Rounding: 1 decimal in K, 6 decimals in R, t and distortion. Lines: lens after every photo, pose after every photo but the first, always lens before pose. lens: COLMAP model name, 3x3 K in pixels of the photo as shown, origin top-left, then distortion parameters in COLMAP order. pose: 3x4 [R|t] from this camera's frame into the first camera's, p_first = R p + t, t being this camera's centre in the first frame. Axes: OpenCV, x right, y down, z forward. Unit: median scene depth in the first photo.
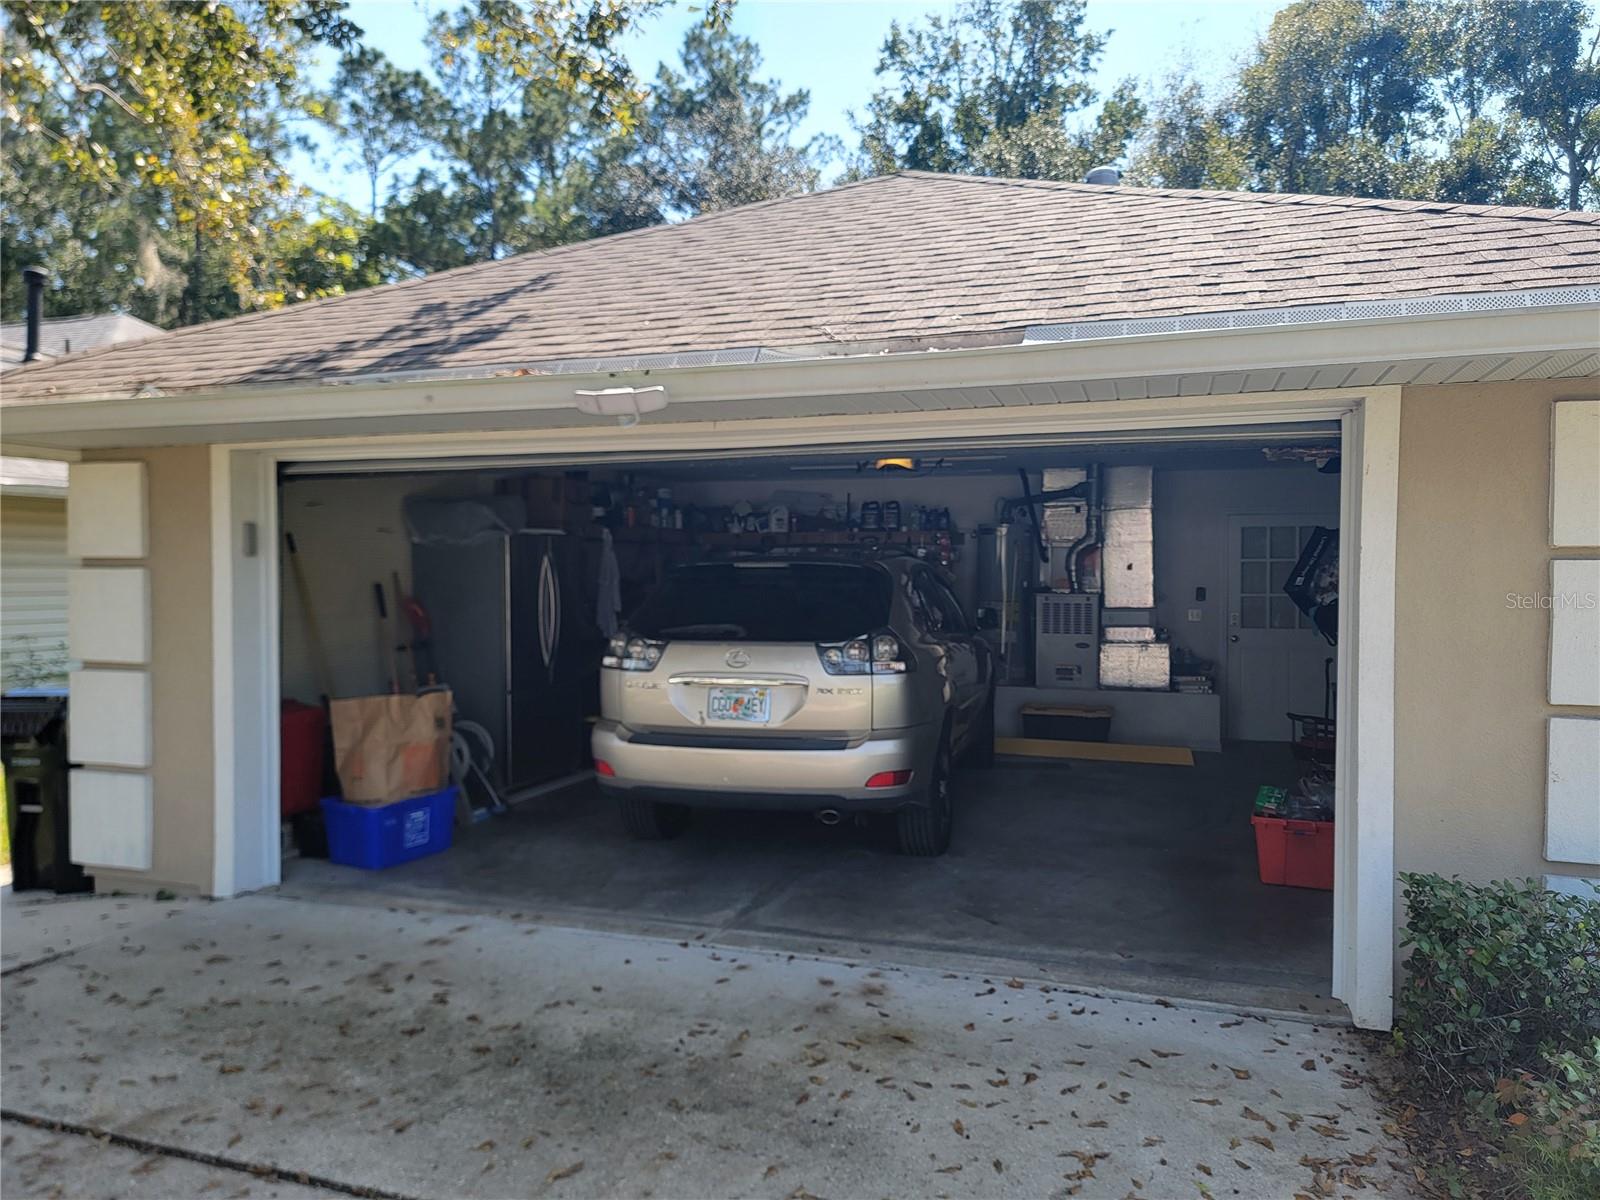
lens RADIAL K [[1163.2, 0, 811.0], [0, 1163.2, 596.1], [0, 0, 1]] dist [0.058068, -0.072049]
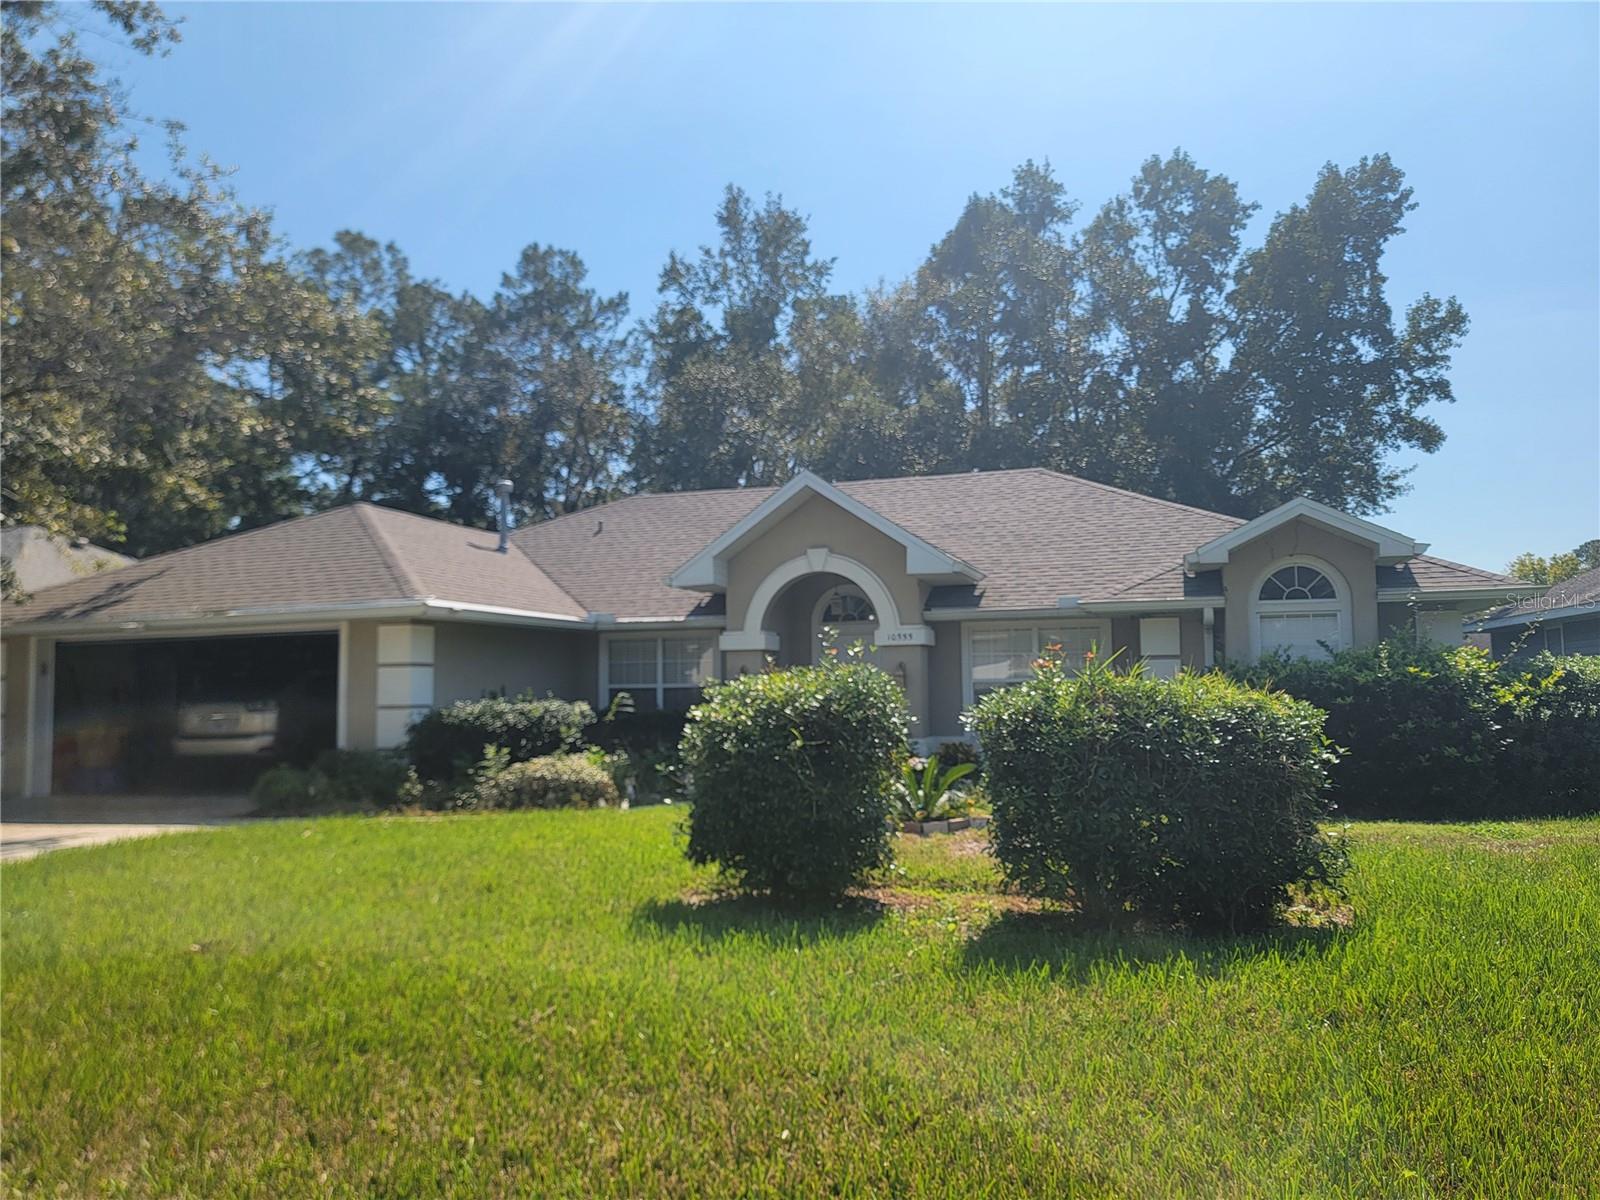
lens RADIAL K [[1163.2, 0, 811.0], [0, 1163.2, 596.1], [0, 0, 1]] dist [0.058068, -0.072049]
pose [[0.998694, -0.028856, 0.042165, 1.264270], [0.032885, 0.994621, -0.098220, 0.109479], [-0.039104, 0.099478, 0.994271, -1.917958]]
